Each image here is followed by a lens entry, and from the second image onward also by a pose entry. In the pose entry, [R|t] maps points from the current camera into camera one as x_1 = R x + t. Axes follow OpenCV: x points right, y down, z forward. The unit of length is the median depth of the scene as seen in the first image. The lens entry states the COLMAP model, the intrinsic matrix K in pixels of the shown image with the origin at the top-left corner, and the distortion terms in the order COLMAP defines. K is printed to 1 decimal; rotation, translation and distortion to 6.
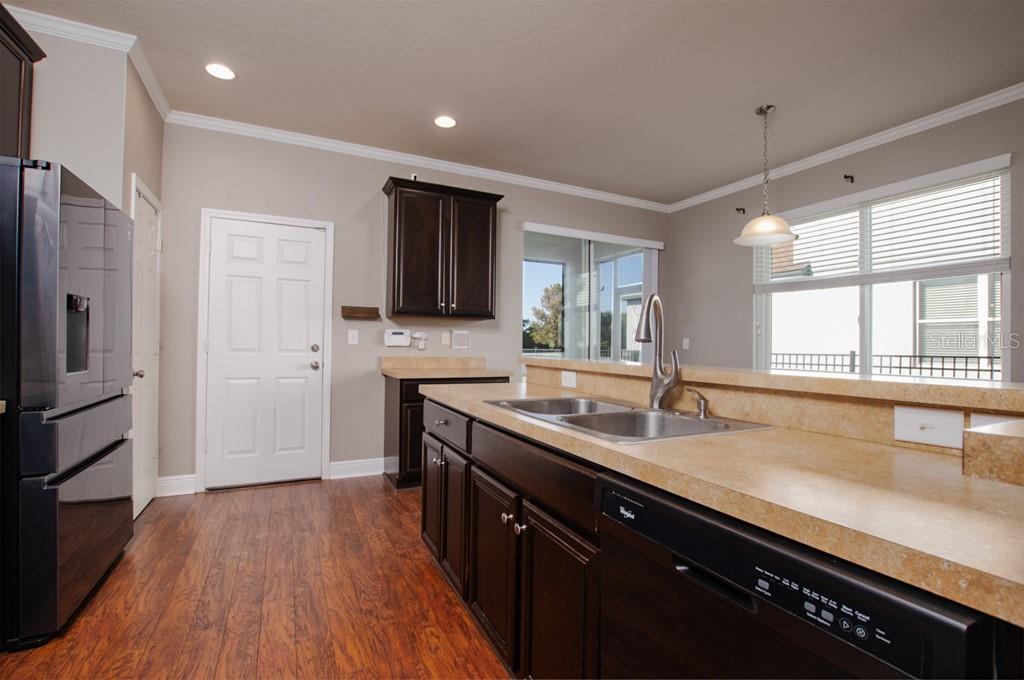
lens RADIAL K [[460.6, 0, 512.0], [0, 460.6, 340.0], [0, 0, 1]] dist [-0.023796, 0.001145]
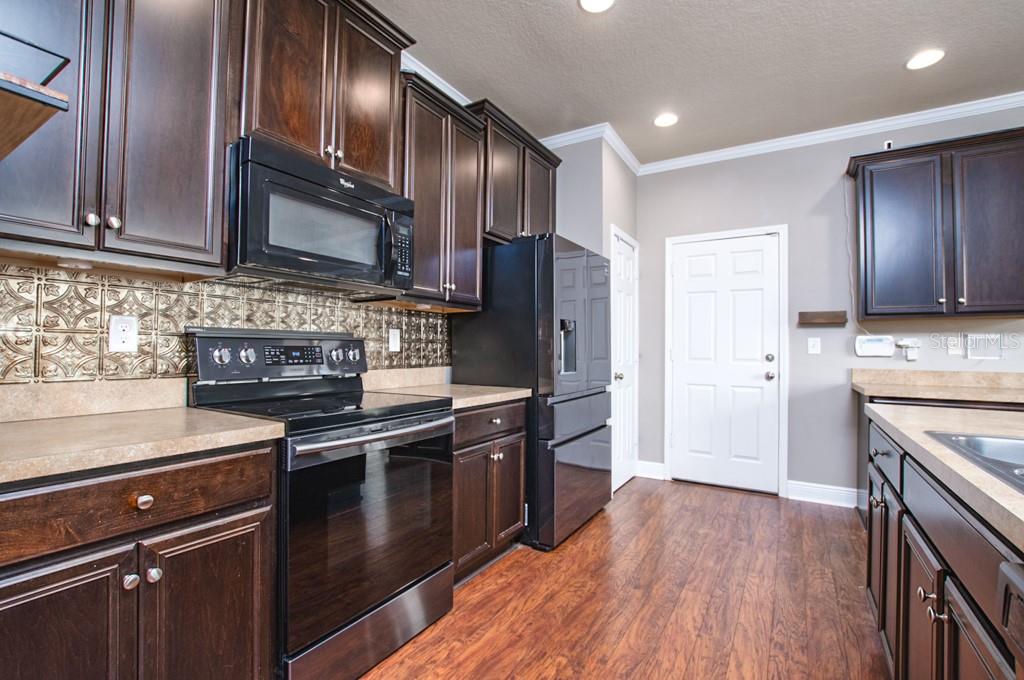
lens RADIAL K [[456.7, 0, 512.0], [0, 456.7, 340.0], [0, 0, 1]] dist [-0.025319, 0.000194]
pose [[0.531947, -0.024239, -0.846430, 0.100456], [0.006977, 0.999682, -0.024243, -0.000440], [0.846749, 0.006990, 0.531947, 0.034143]]
